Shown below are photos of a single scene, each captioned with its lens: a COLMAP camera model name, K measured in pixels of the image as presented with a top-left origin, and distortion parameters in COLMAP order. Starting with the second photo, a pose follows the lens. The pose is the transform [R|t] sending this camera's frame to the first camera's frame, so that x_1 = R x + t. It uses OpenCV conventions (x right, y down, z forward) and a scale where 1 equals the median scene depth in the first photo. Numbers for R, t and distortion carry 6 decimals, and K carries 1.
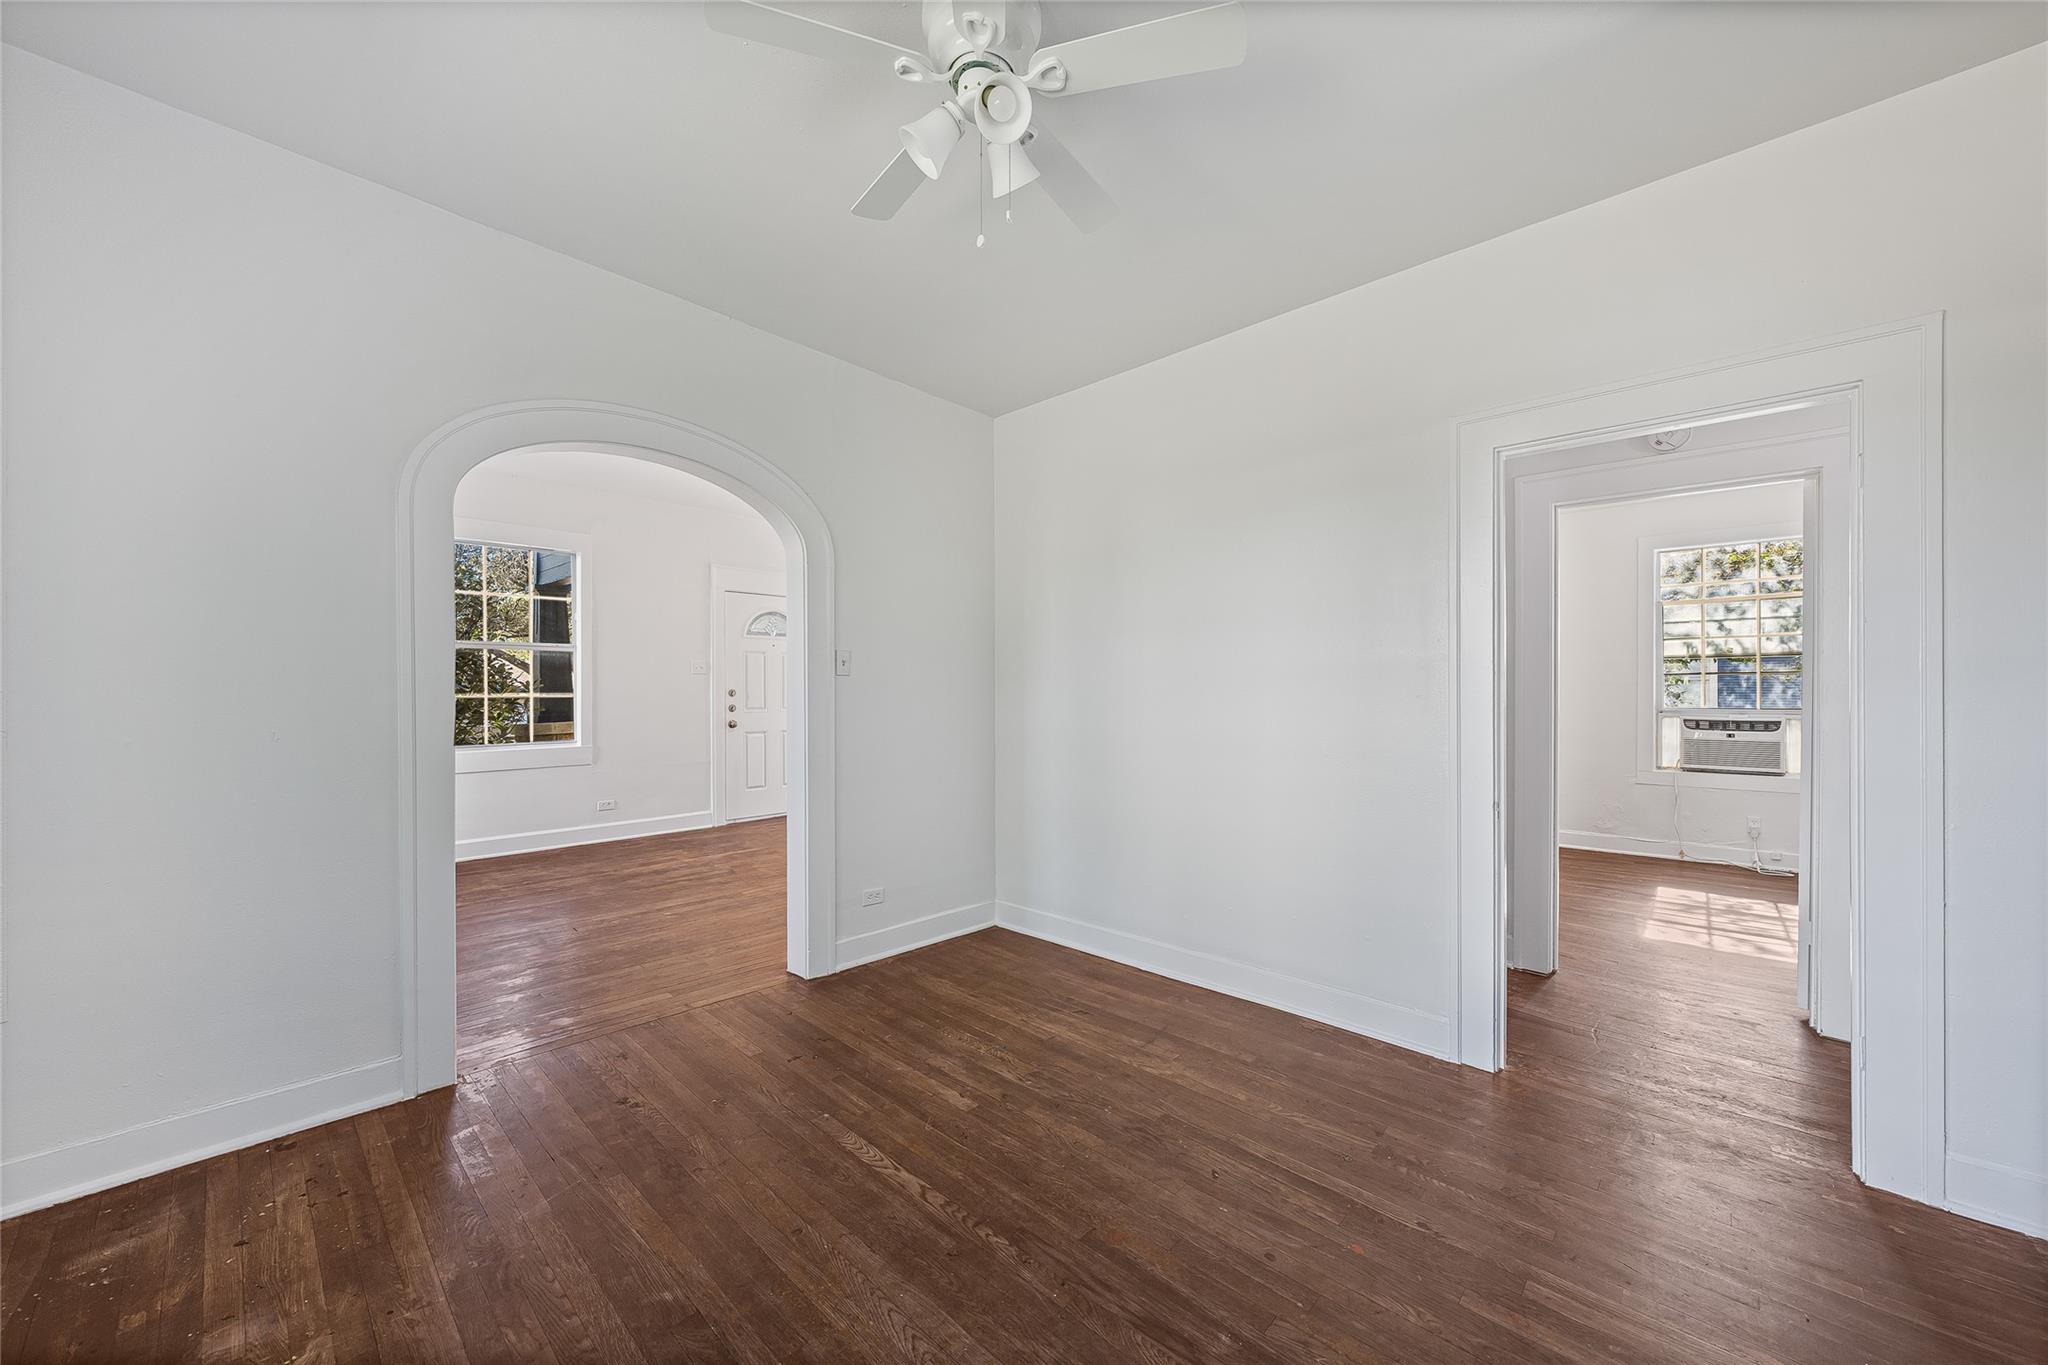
lens RADIAL K [[755.0, 0, 1027.7], [0, 755.0, 692.4], [0, 0, 1]] dist [0.002010, 0.000083]
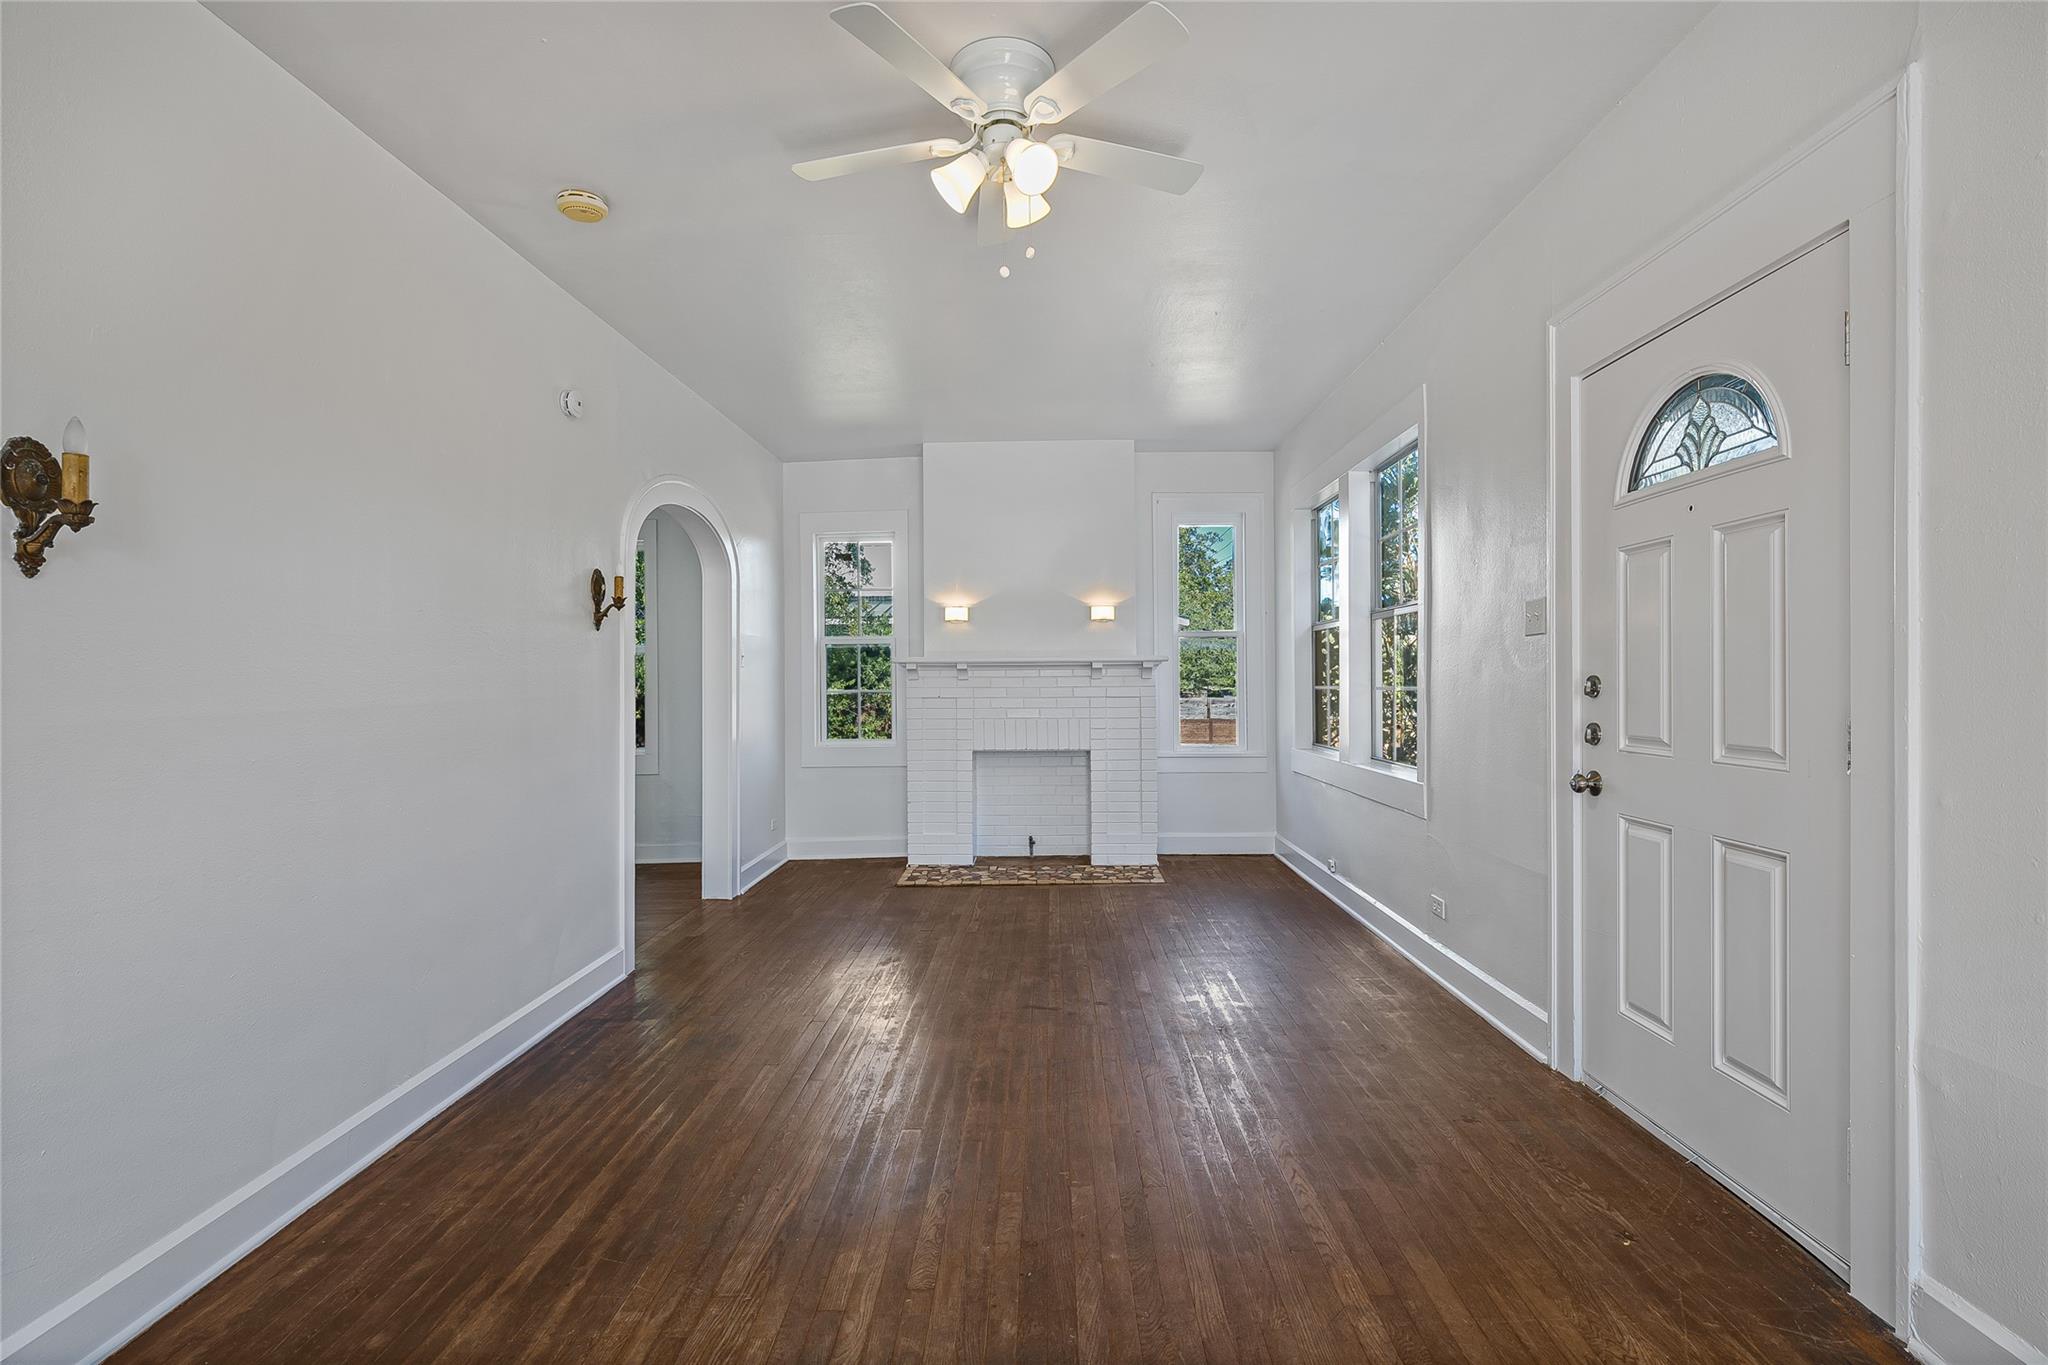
lens RADIAL K [[941.7, 0, 1026.5], [0, 941.7, 683.7], [0, 0, 1]] dist [-0.001569, -0.000456]
pose [[-0.739888, 0.011856, -0.672625, 0.155117], [0.009063, 0.999930, 0.007656, -0.015543], [0.672669, -0.000431, -0.739943, 3.093383]]
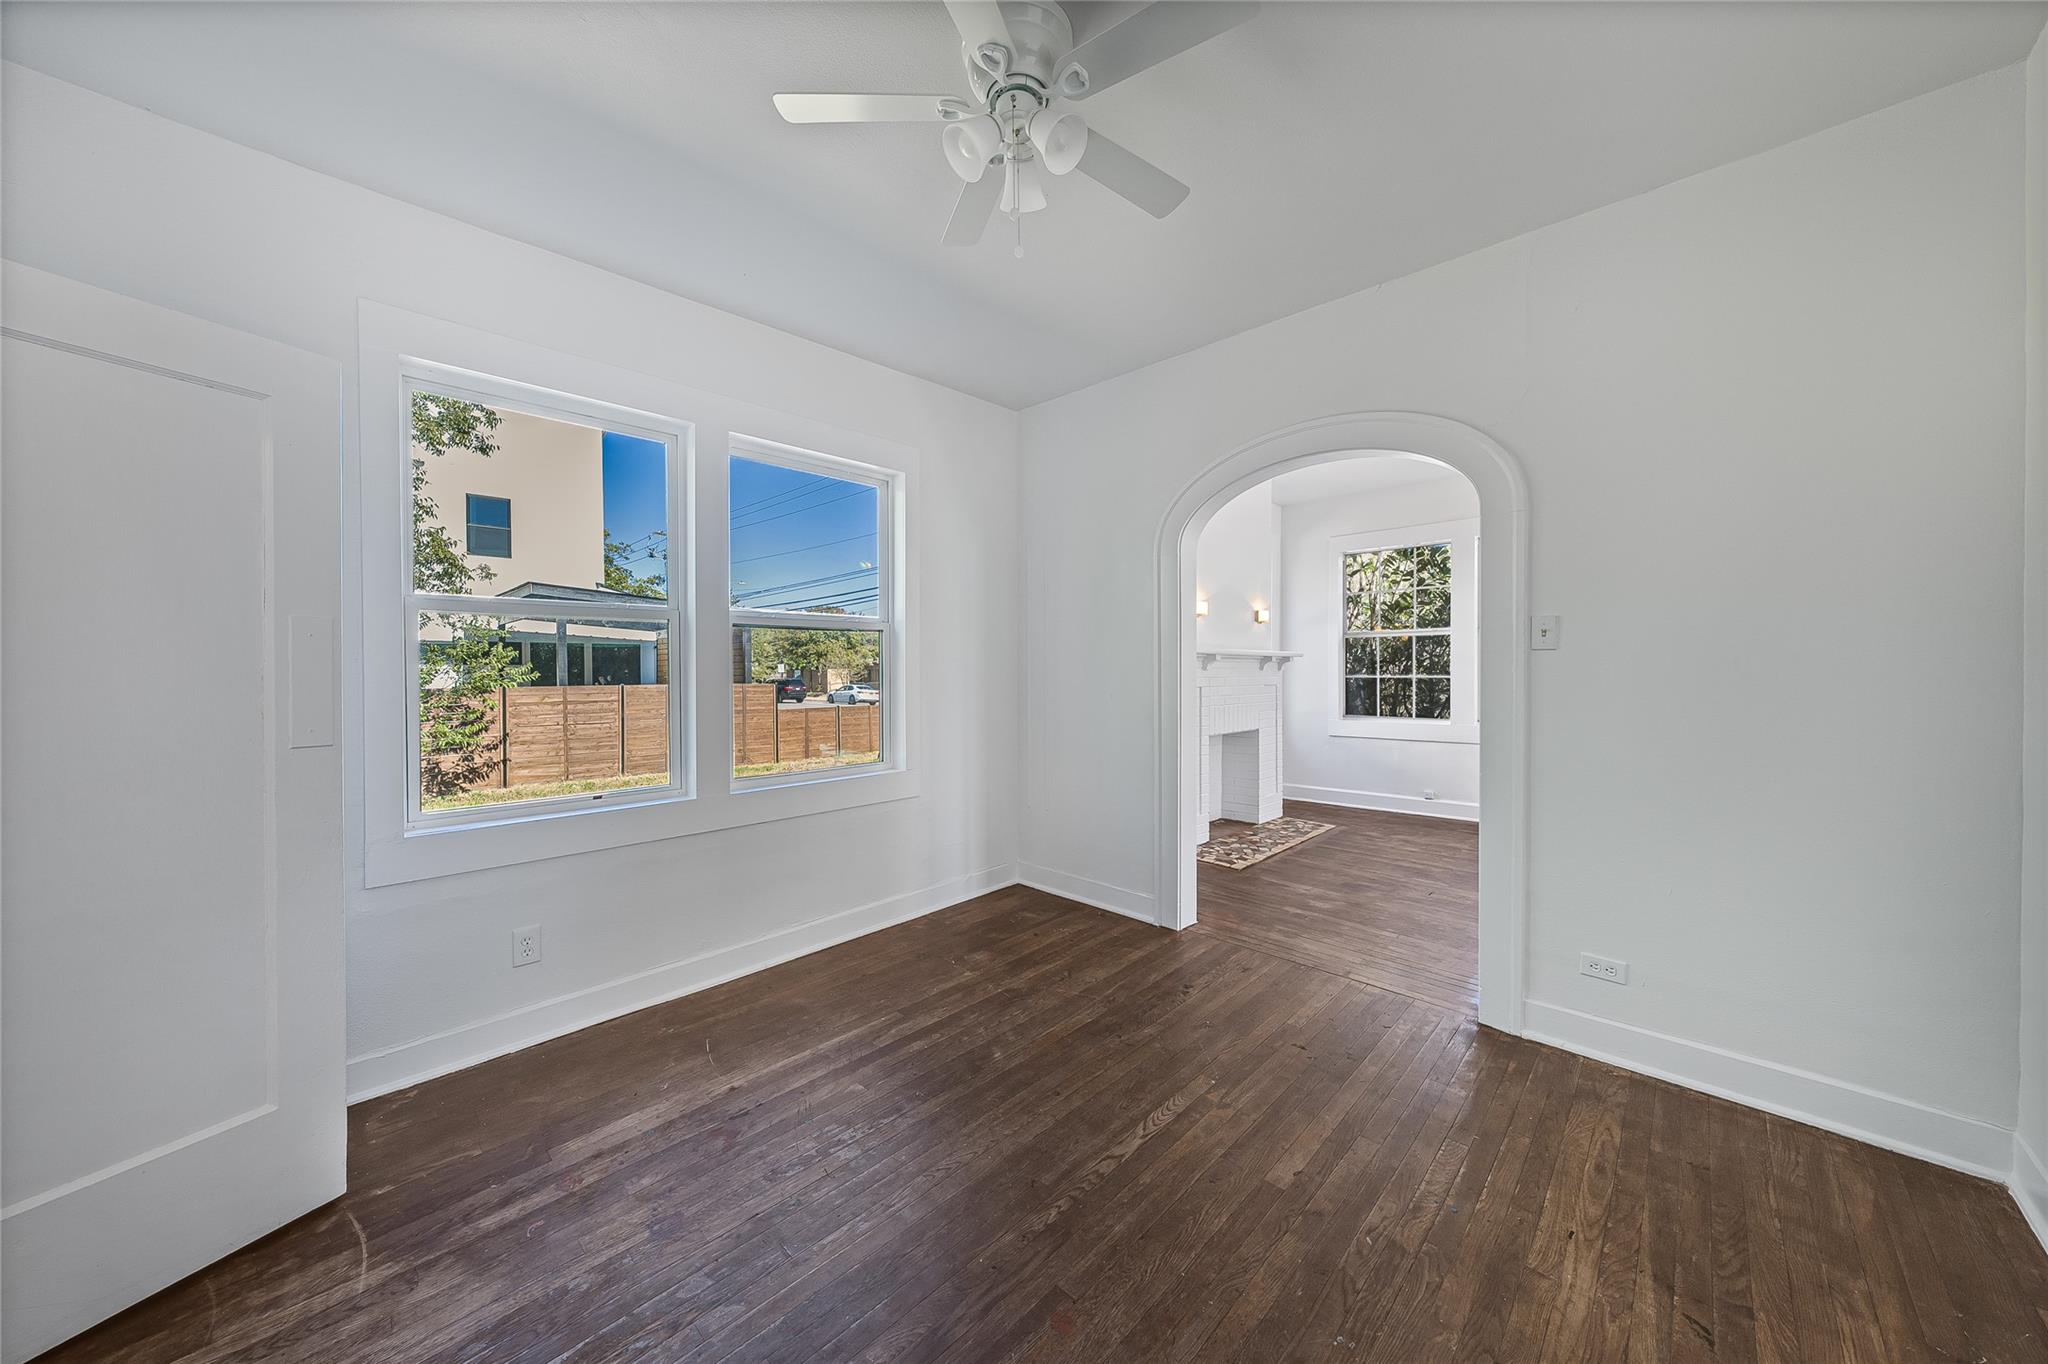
lens RADIAL K [[703.5, 0, 1029.5], [0, 703.5, 679.3], [0, 0, 1]] dist [-0.001529, -0.000026]
pose [[-0.007069, 0.007373, -0.999948, 0.630574], [0.000887, 0.999972, 0.007367, 0.001613], [0.999975, -0.000835, -0.007075, 0.688493]]
